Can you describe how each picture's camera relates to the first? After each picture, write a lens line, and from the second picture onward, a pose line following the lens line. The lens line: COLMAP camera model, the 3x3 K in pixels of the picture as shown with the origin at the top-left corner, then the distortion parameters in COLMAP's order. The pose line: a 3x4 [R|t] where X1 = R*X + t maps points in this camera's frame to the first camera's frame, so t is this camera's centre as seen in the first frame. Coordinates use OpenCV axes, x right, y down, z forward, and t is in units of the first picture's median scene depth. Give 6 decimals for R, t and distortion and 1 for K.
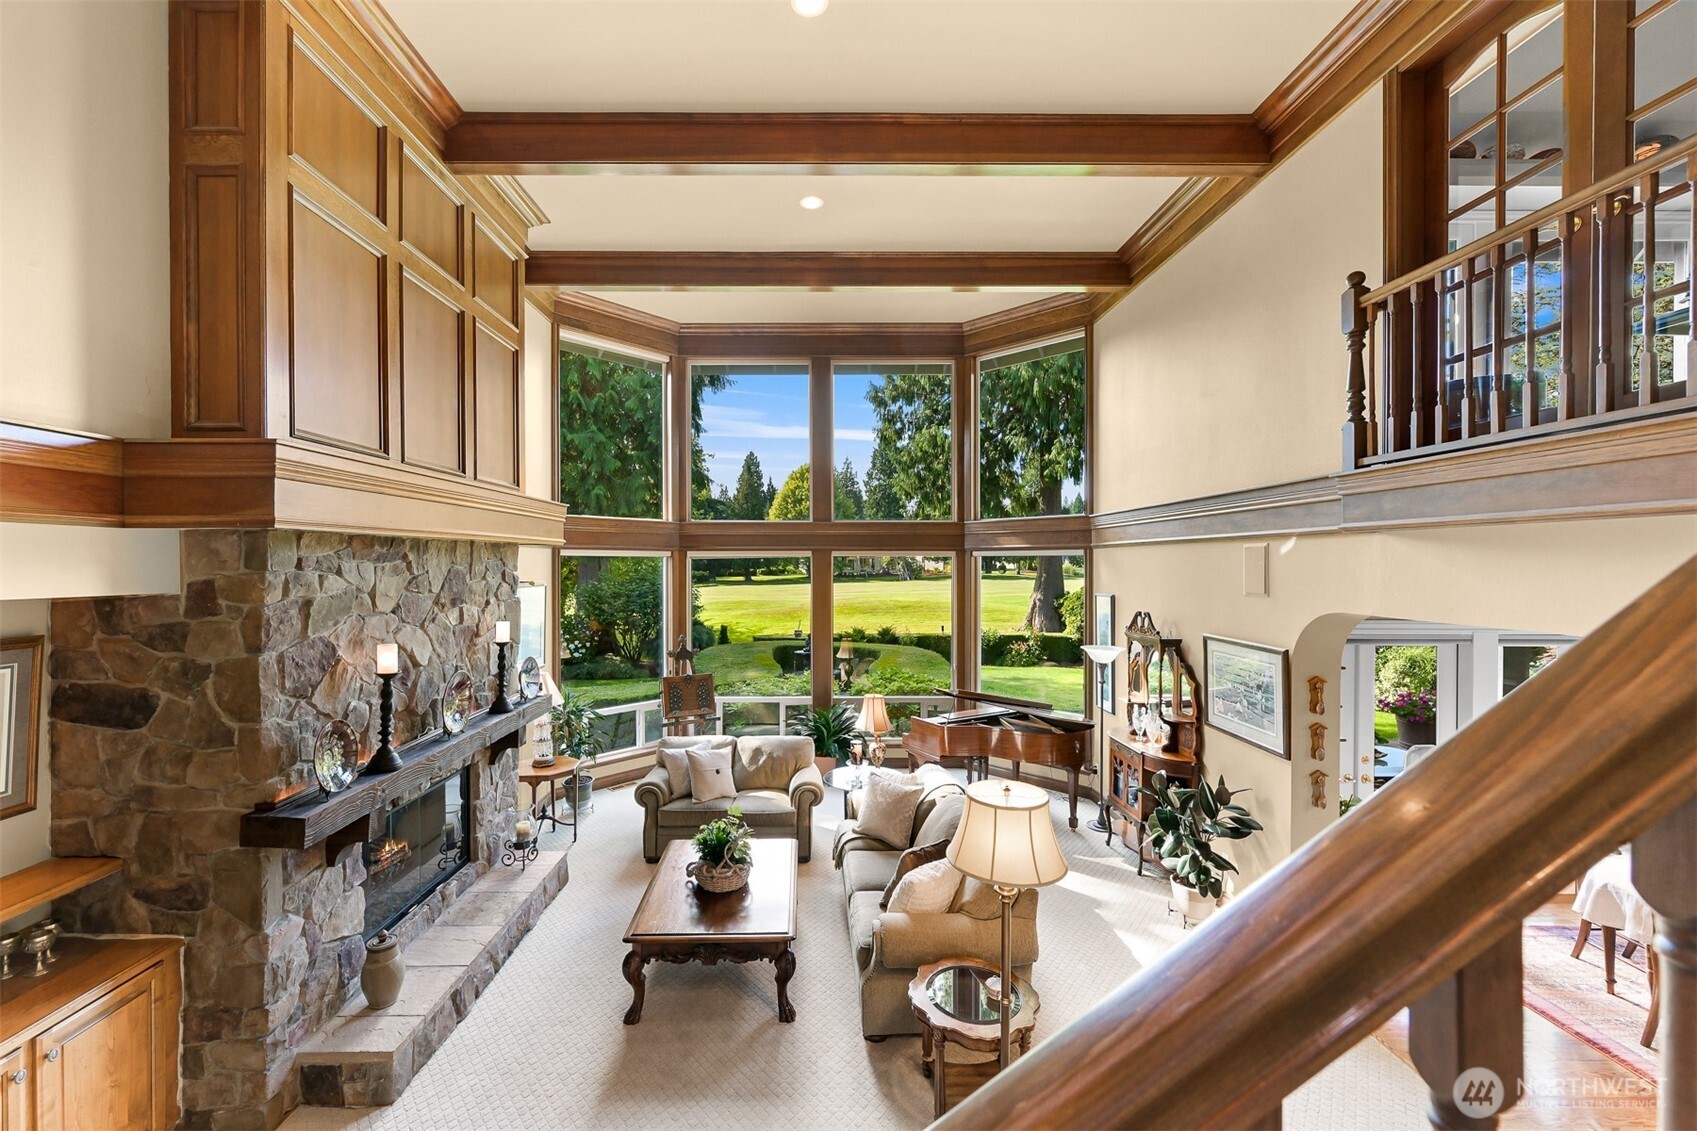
lens RADIAL K [[667.6, 0, 820.7], [0, 667.6, 567.6], [0, 0, 1]] dist [-0.001749, 0.000826]
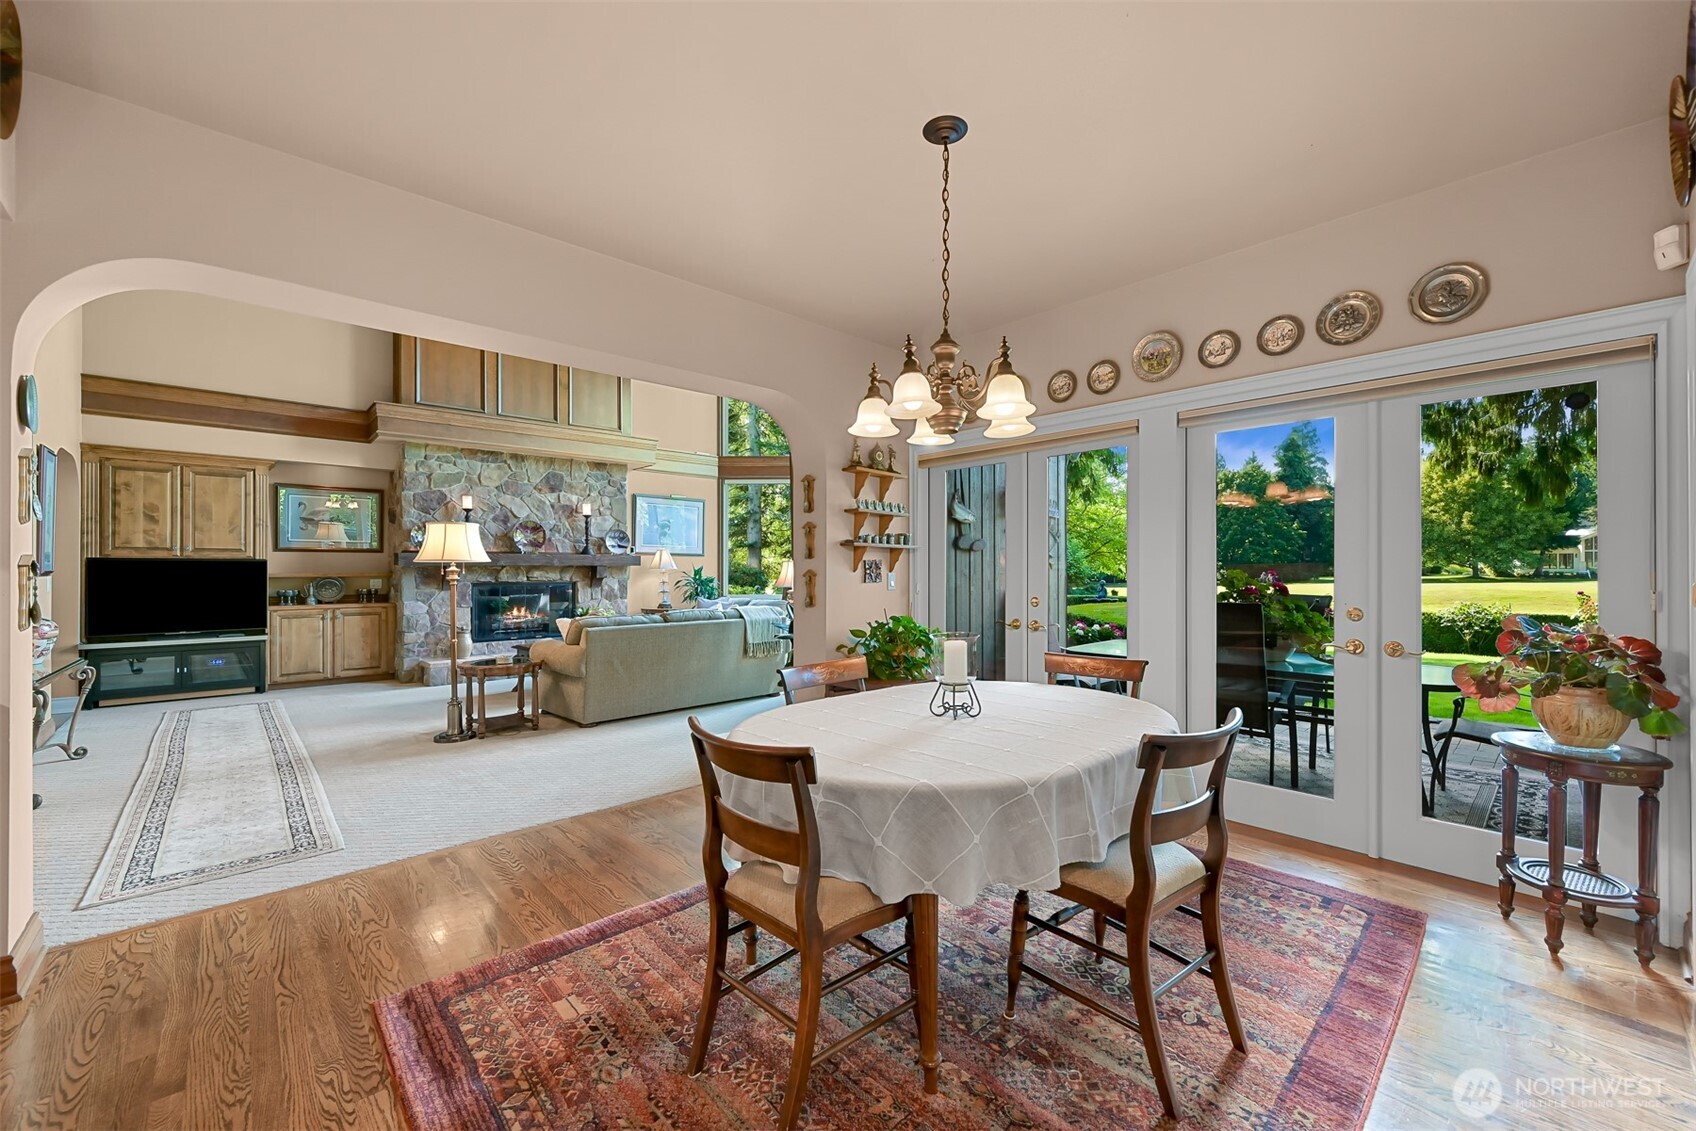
lens RADIAL K [[667.3, 0, 857.8], [0, 667.3, 566.3], [0, 0, 1]] dist [-0.001749, 0.000826]
pose [[0.684818, -0.007723, -0.728673, 1.489061], [-0.000965, 0.999933, -0.011505, 0.304353], [0.728713, 0.008582, 0.684765, 0.365736]]
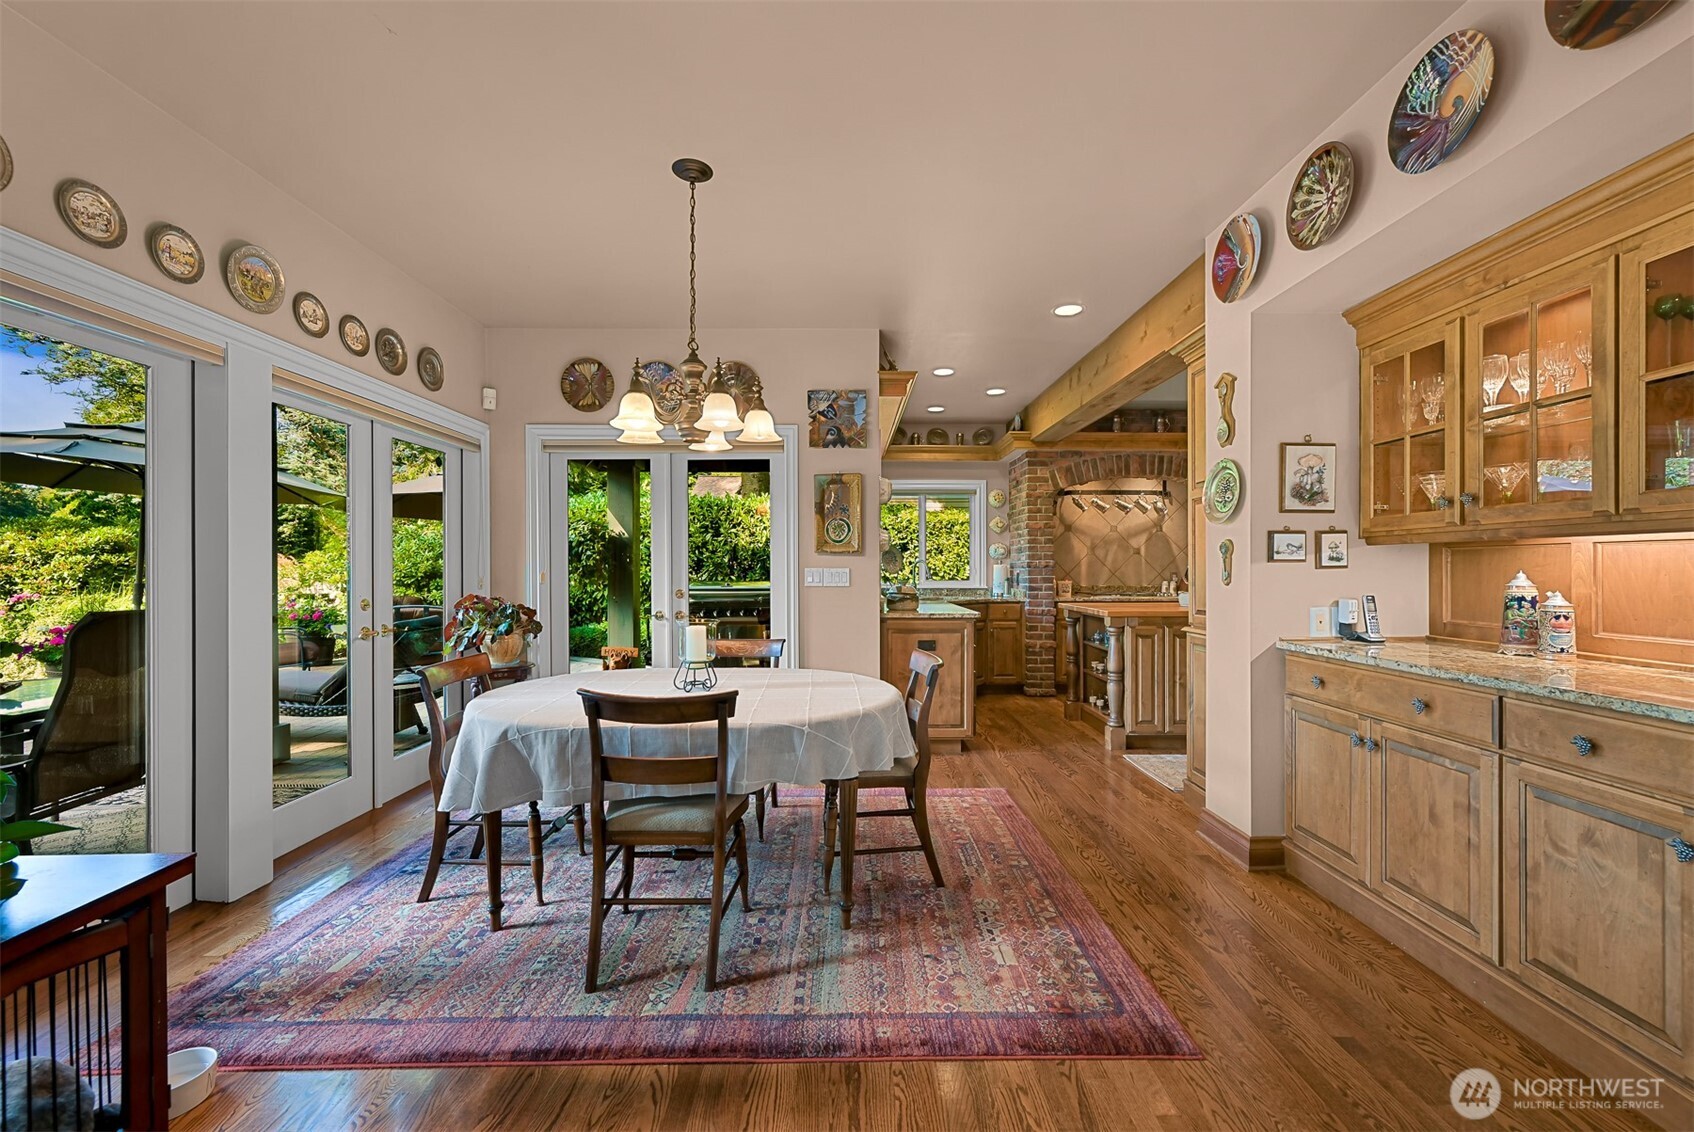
lens RADIAL K [[666.5, 0, 862.9], [0, 666.5, 571.6], [0, 0, 1]] dist [-0.001749, 0.000826]
pose [[-0.025305, -0.006199, 0.999661, 0.562972], [0.006357, 0.999960, 0.006362, 0.305671], [-0.999660, 0.006515, -0.025265, 0.642096]]
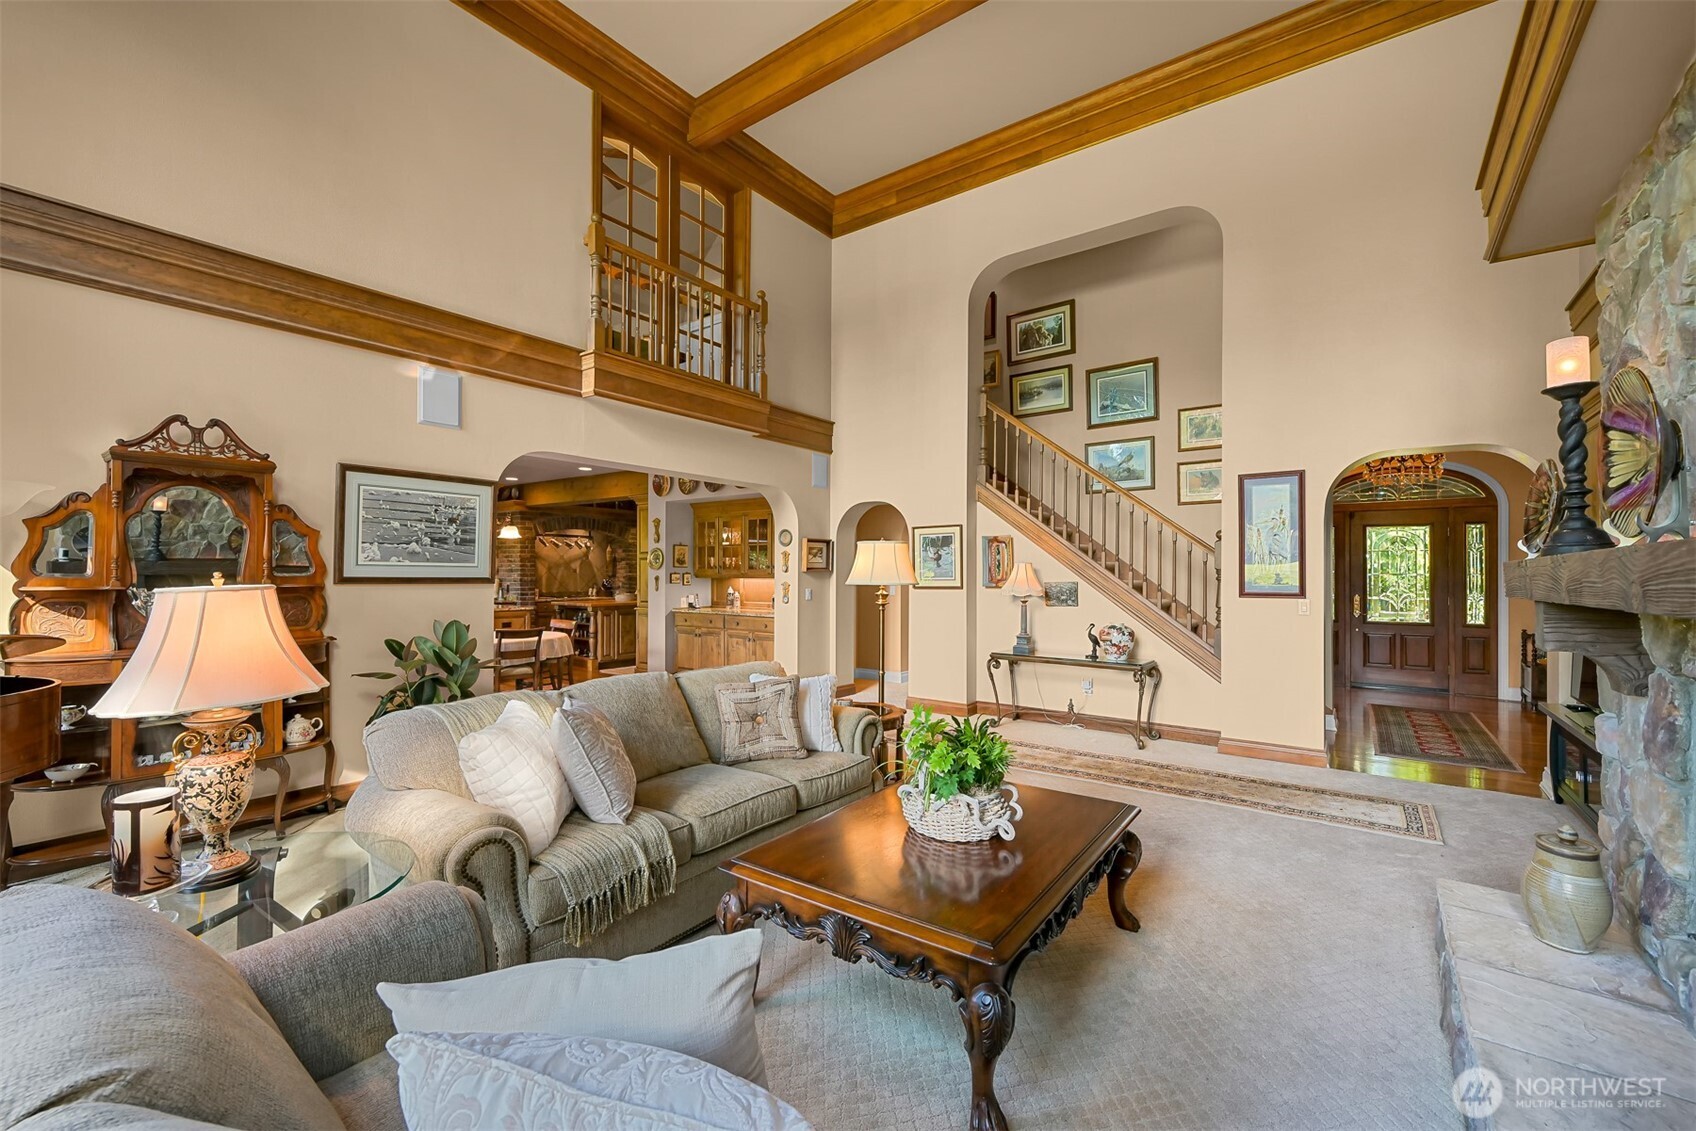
lens RADIAL K [[692.3, 0, 846.1], [0, 692.3, 571.1], [0, 0, 1]] dist [0.000621, 0.000341]
pose [[-0.797529, -0.001281, 0.603280, -0.426865], [0.000876, 0.999994, 0.003282, 0.261801], [-0.603281, 0.003146, -0.797523, 1.529537]]
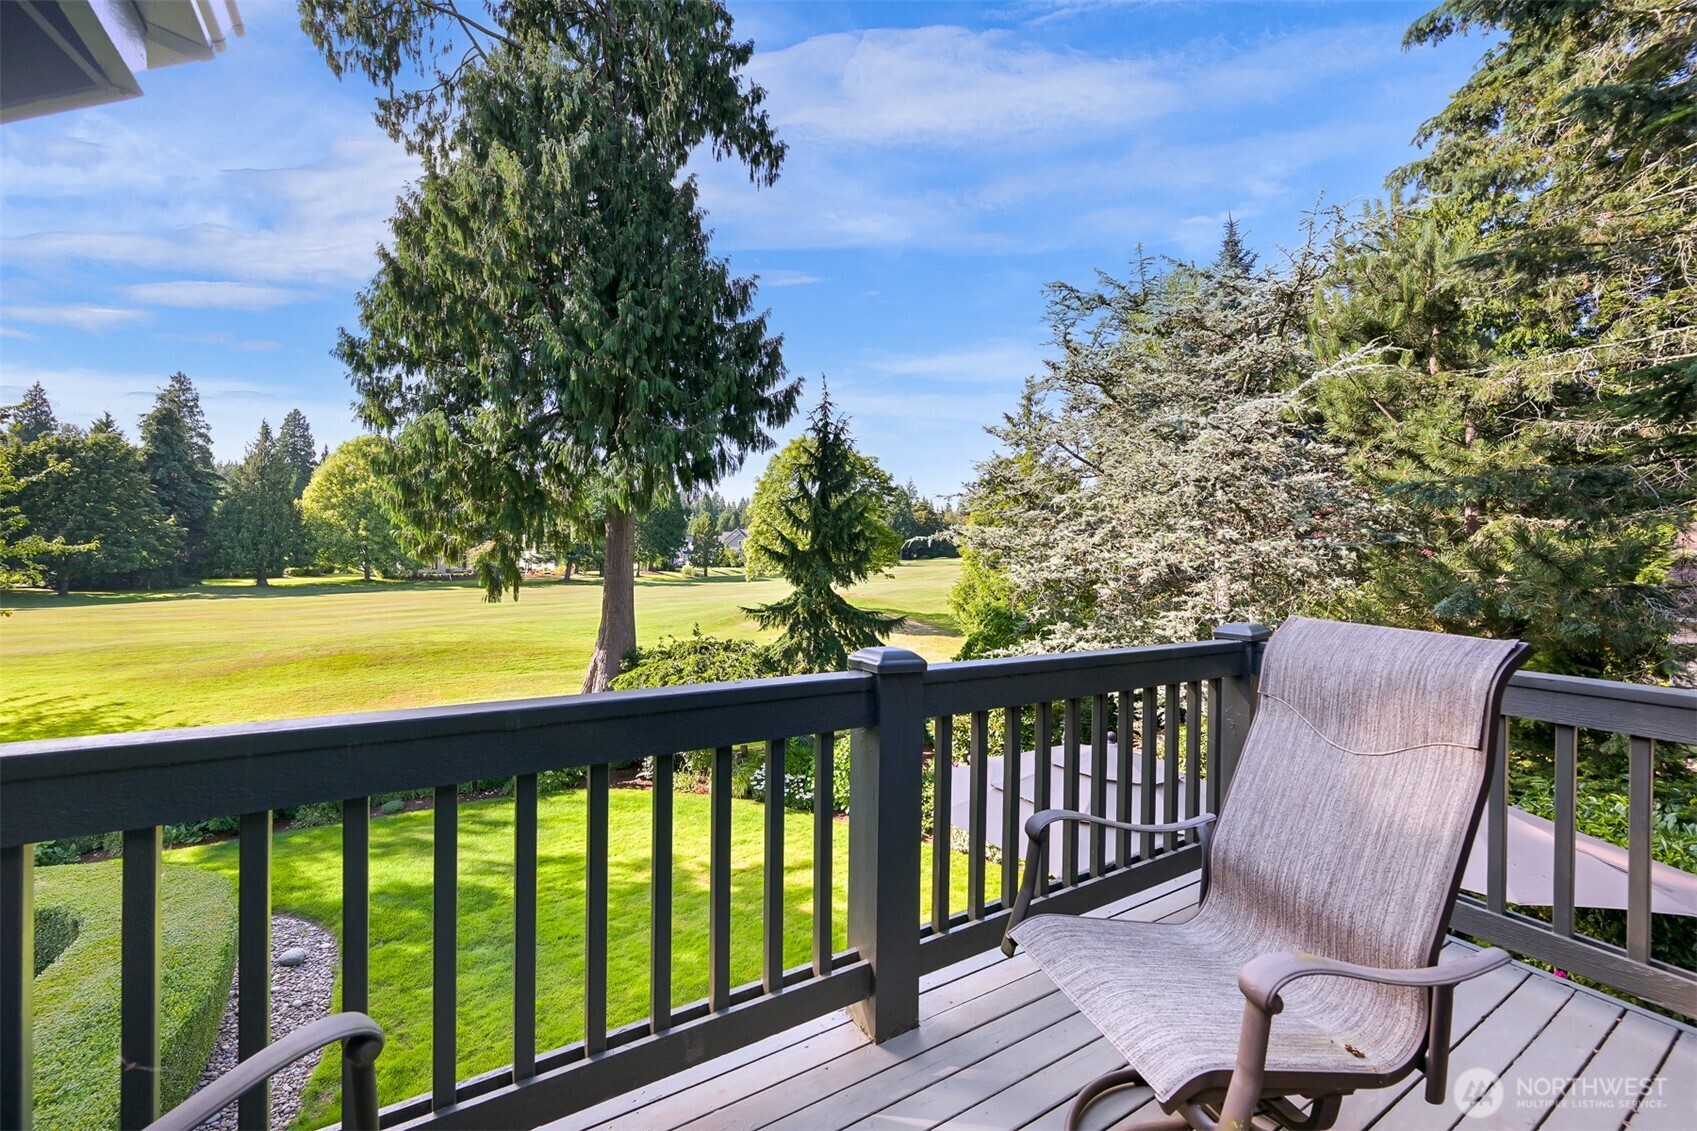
lens RADIAL K [[667.6, 0, 832.7], [0, 667.6, 560.0], [0, 0, 1]] dist [-0.001749, 0.000826]
pose [[0.848001, 0.010206, 0.529897, 0.902595], [-0.011740, 0.999931, -0.000471, -0.413631], [-0.529865, -0.005821, 0.848062, 1.423564]]
